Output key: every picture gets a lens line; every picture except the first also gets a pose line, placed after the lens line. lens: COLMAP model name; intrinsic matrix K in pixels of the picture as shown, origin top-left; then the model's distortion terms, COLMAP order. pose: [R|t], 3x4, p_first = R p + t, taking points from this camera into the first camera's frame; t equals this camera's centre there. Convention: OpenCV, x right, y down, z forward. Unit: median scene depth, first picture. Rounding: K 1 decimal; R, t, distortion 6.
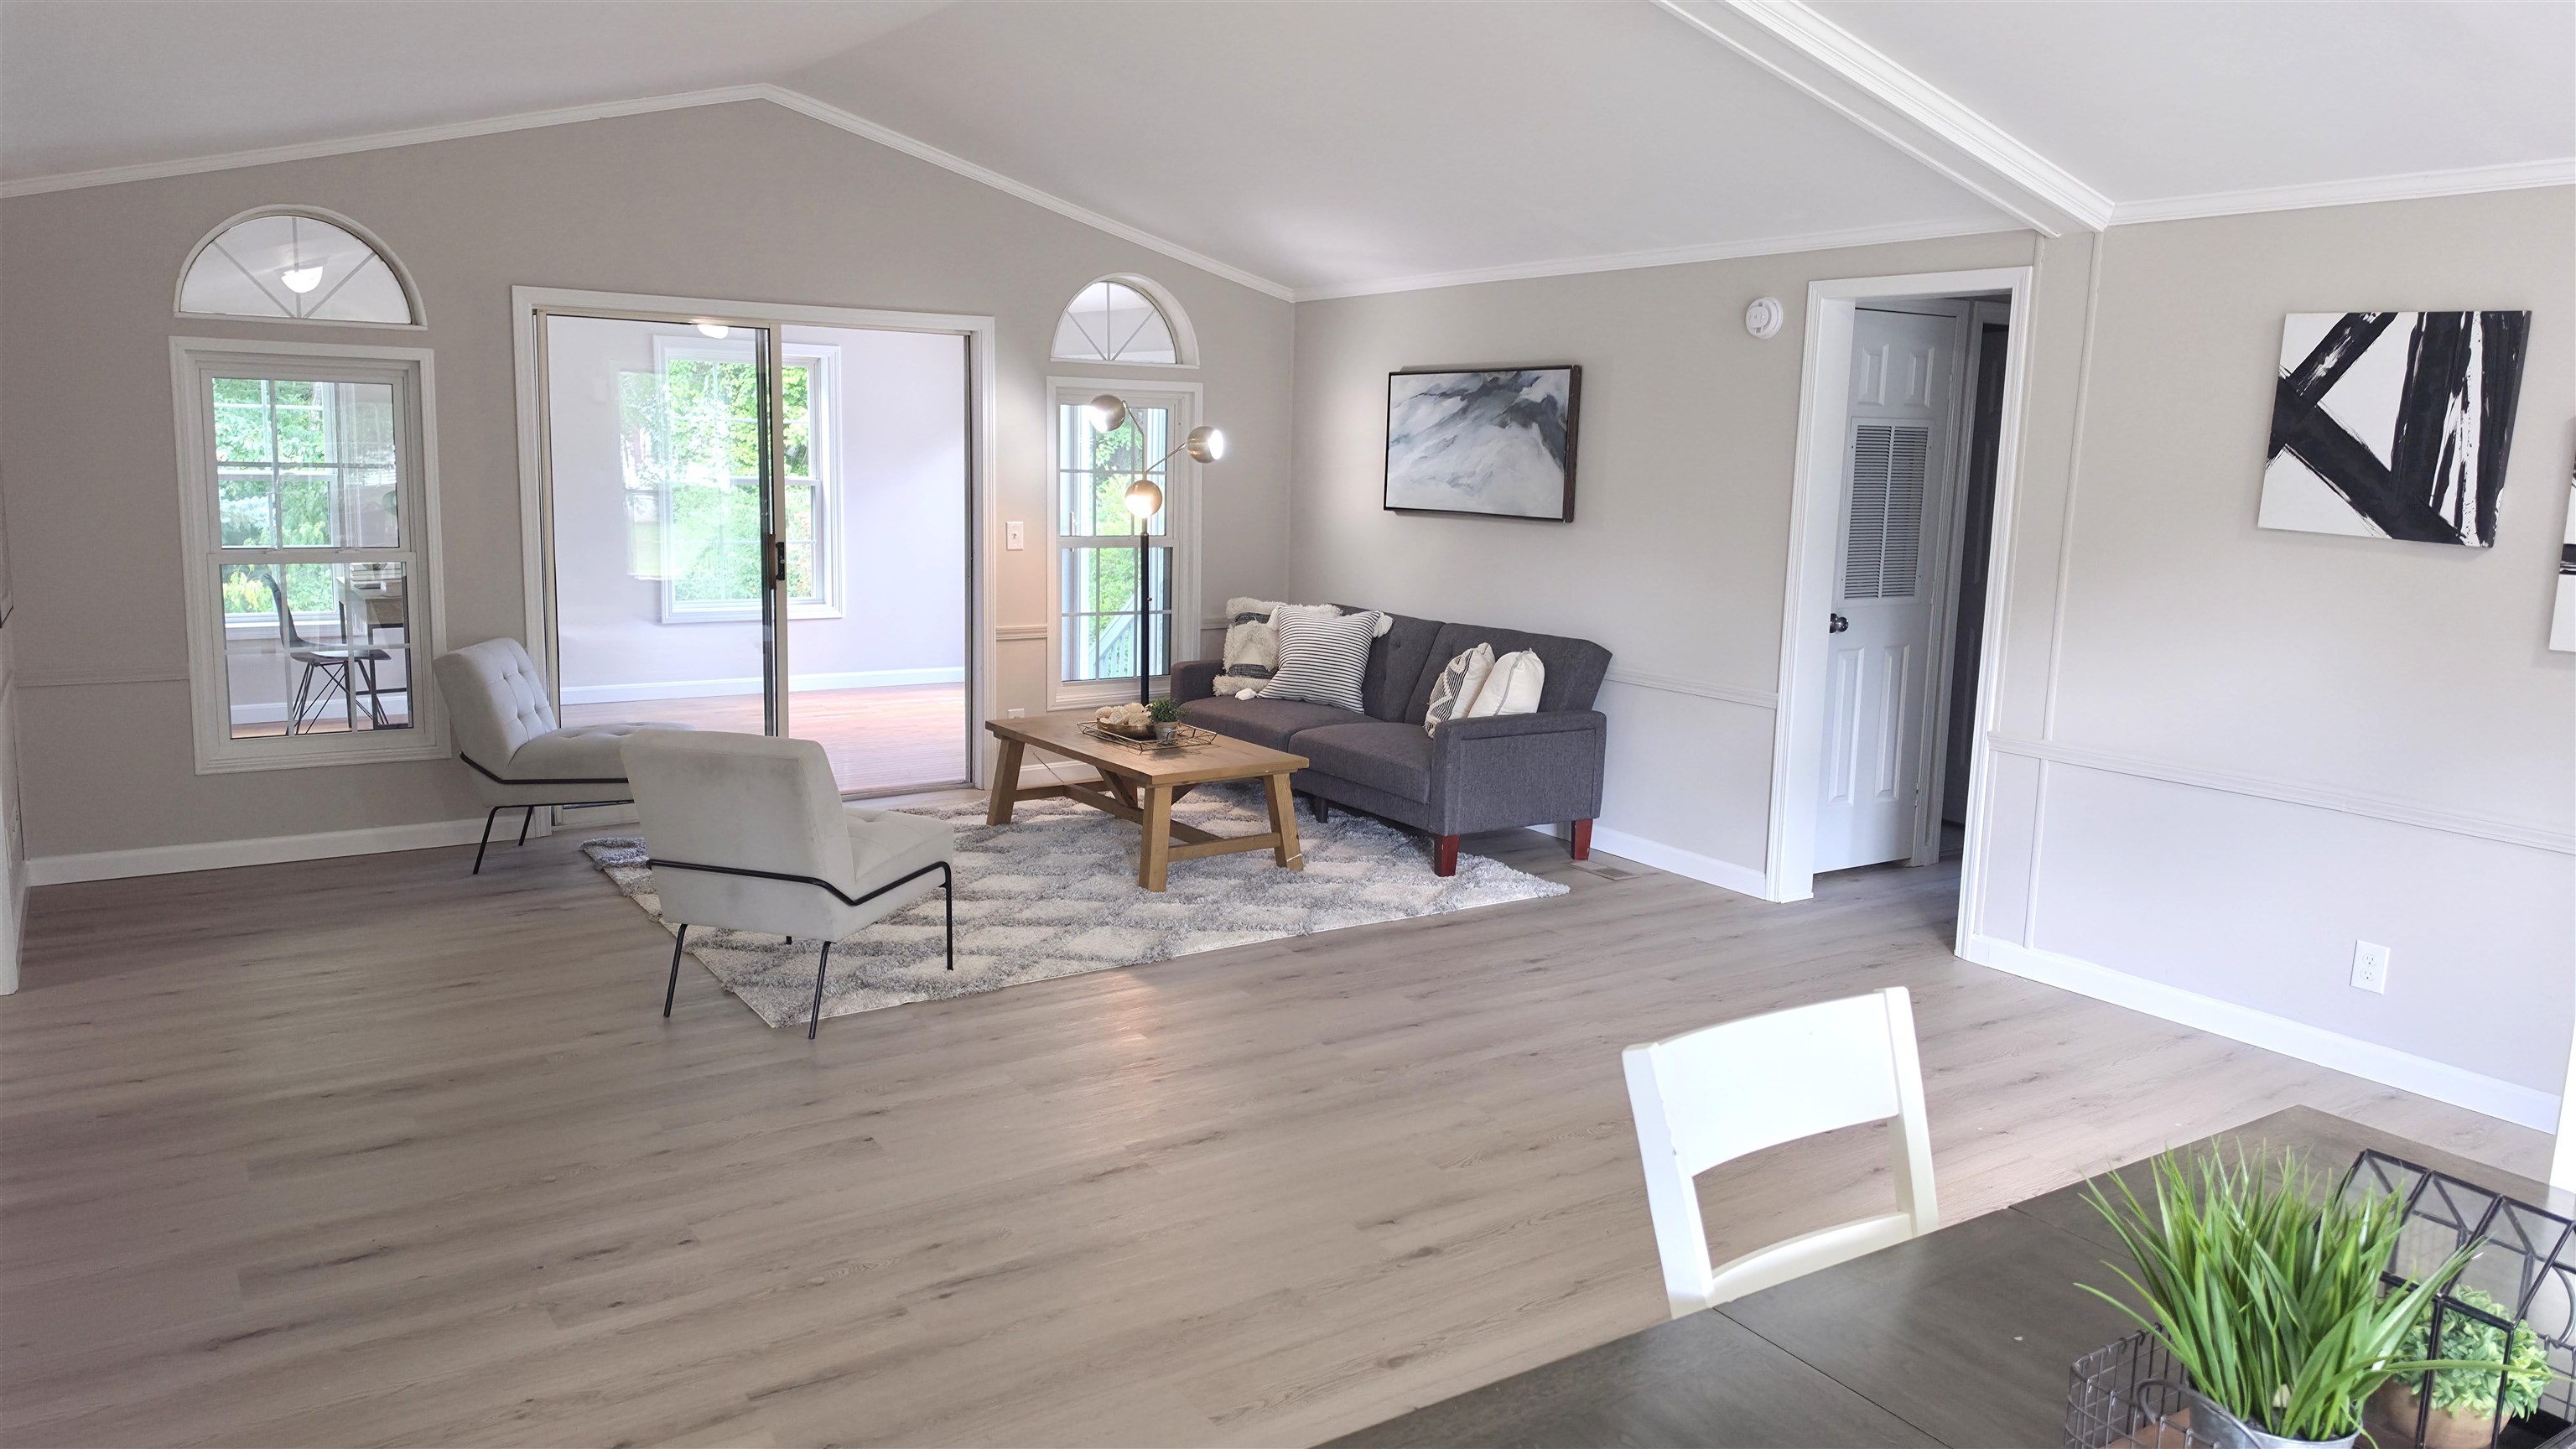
lens RADIAL K [[1724.2, 0, 1261.6], [0, 1724.2, 681.0], [0, 0, 1]] dist [0.037022, -0.010017]
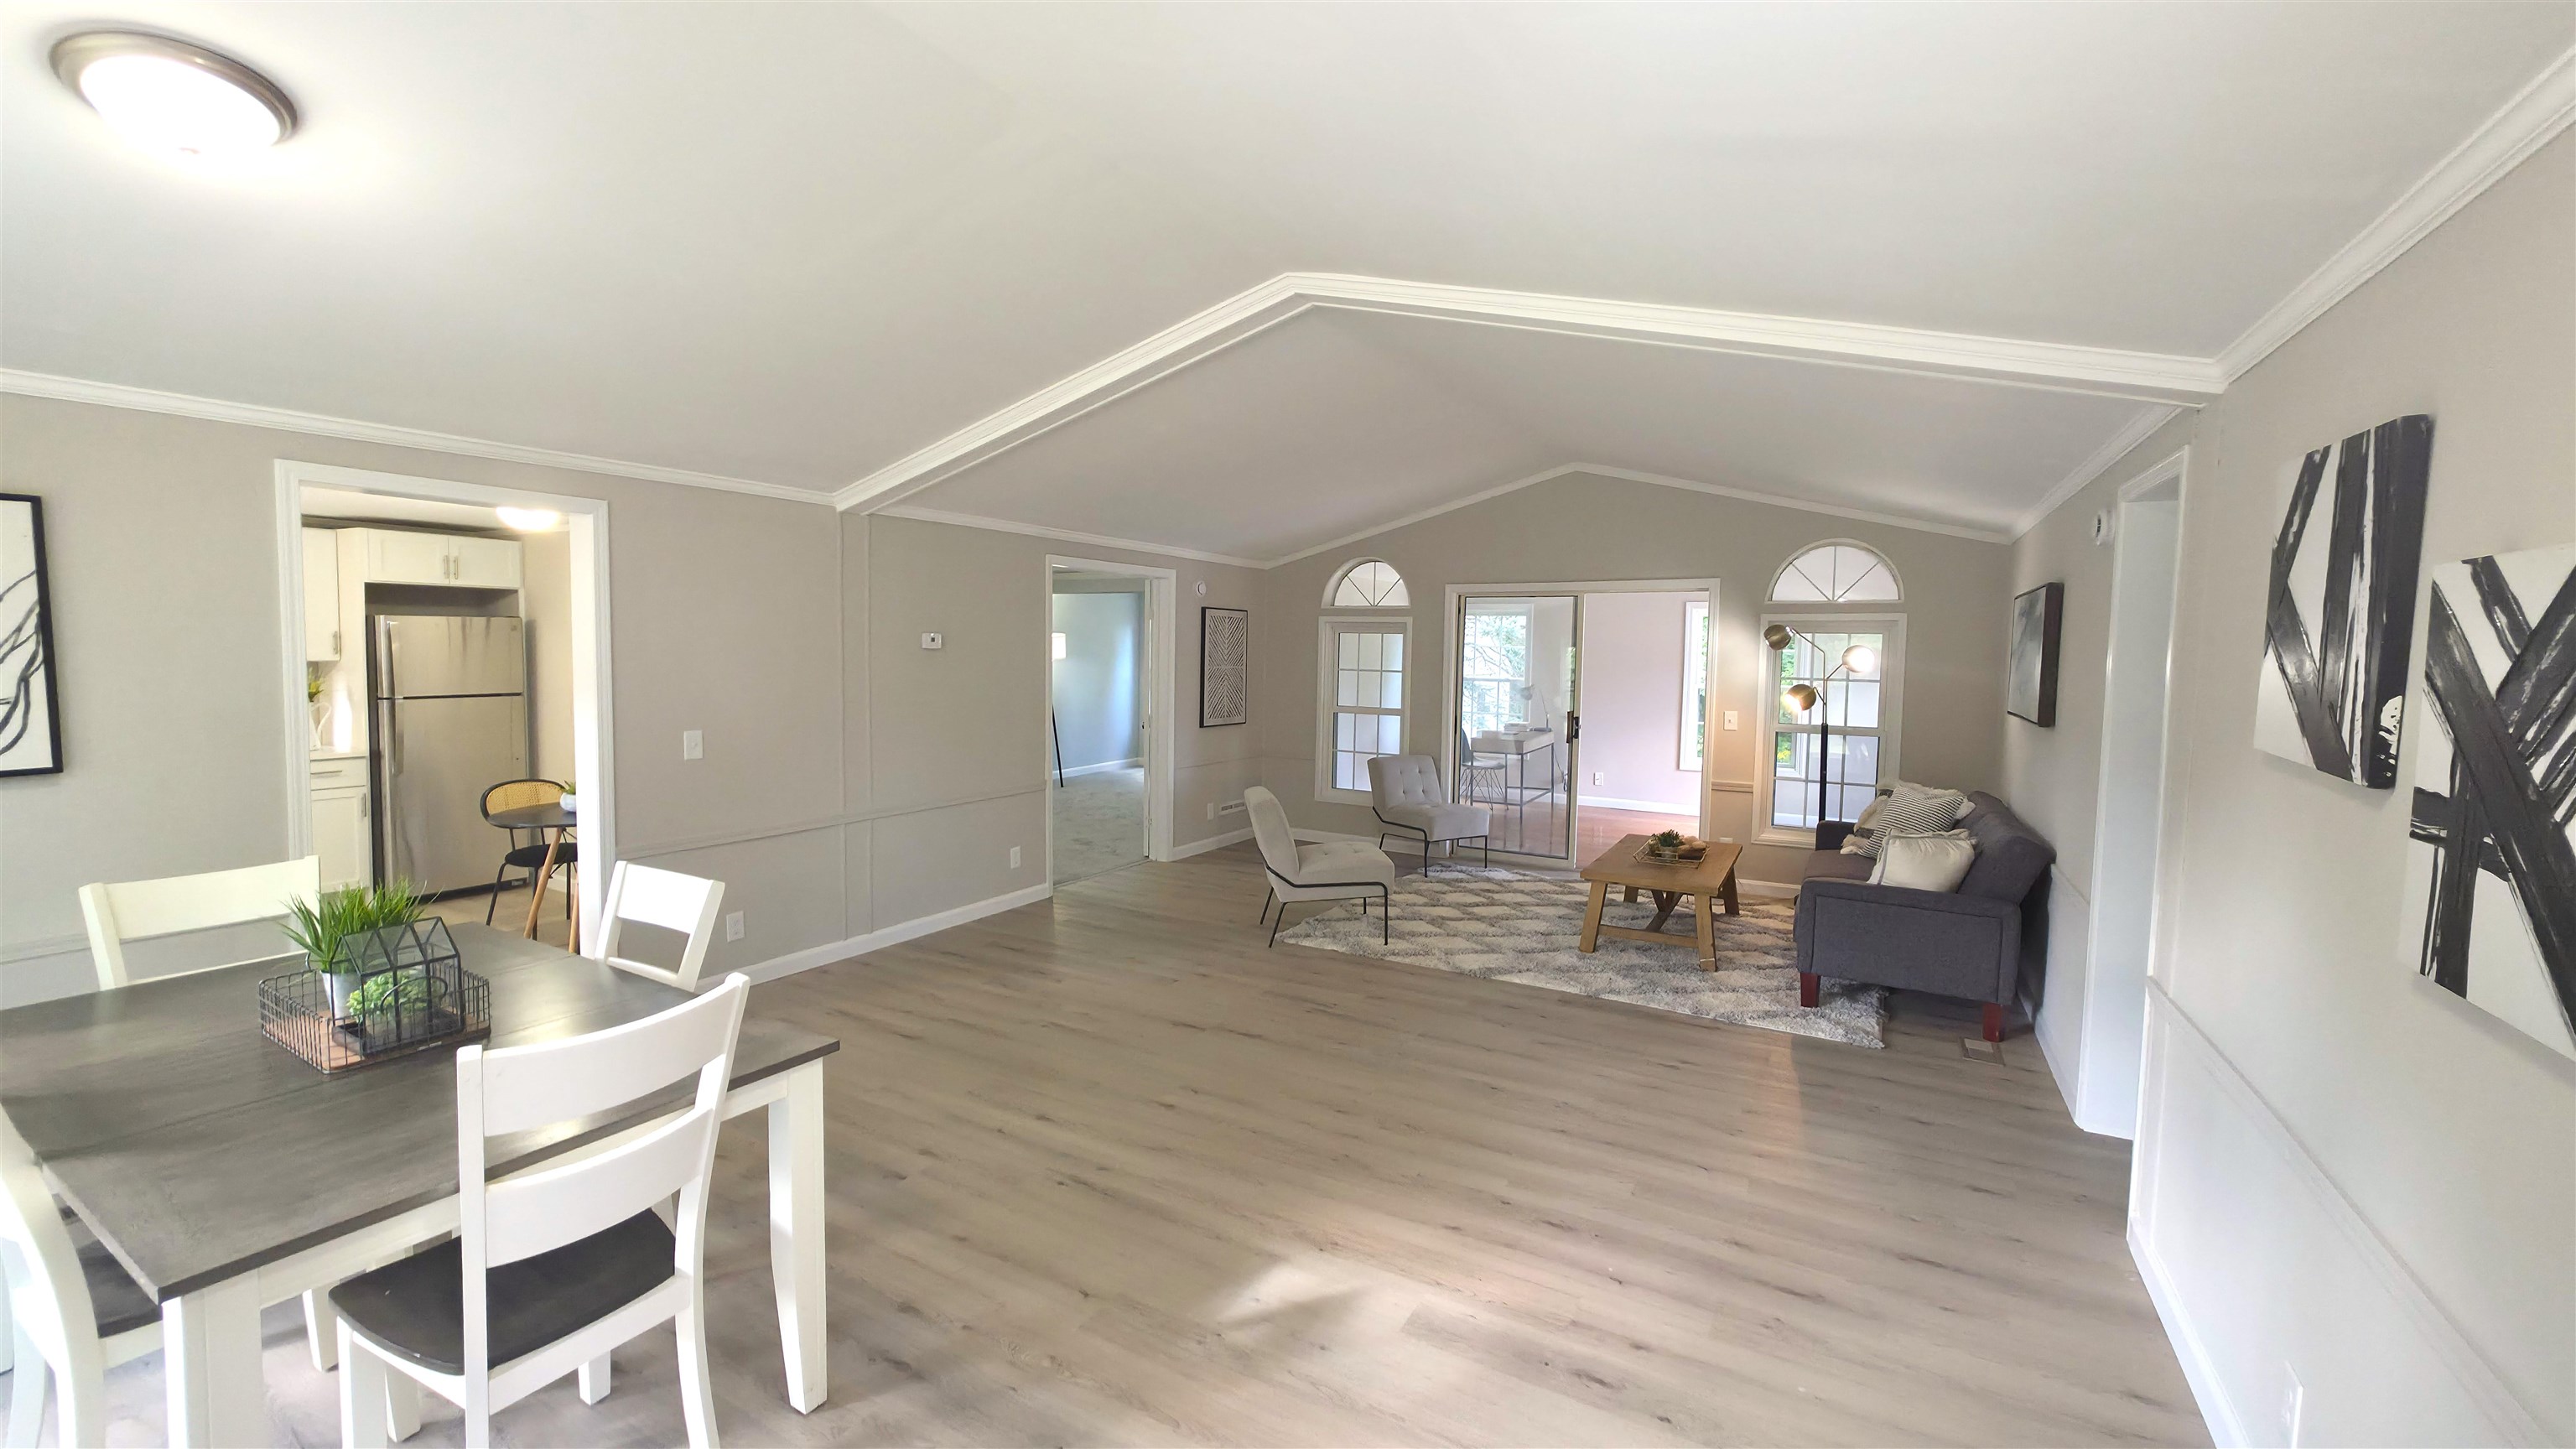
lens RADIAL K [[1022.1, 0, 1288.8], [0, 1022.1, 705.9], [0, 0, 1]] dist [0.003625, -0.000158]
pose [[0.445807, 0.031709, -0.894567, 0.672336], [-0.123725, 0.991963, -0.026497, -0.037553], [0.886537, 0.122493, 0.446147, 0.377656]]
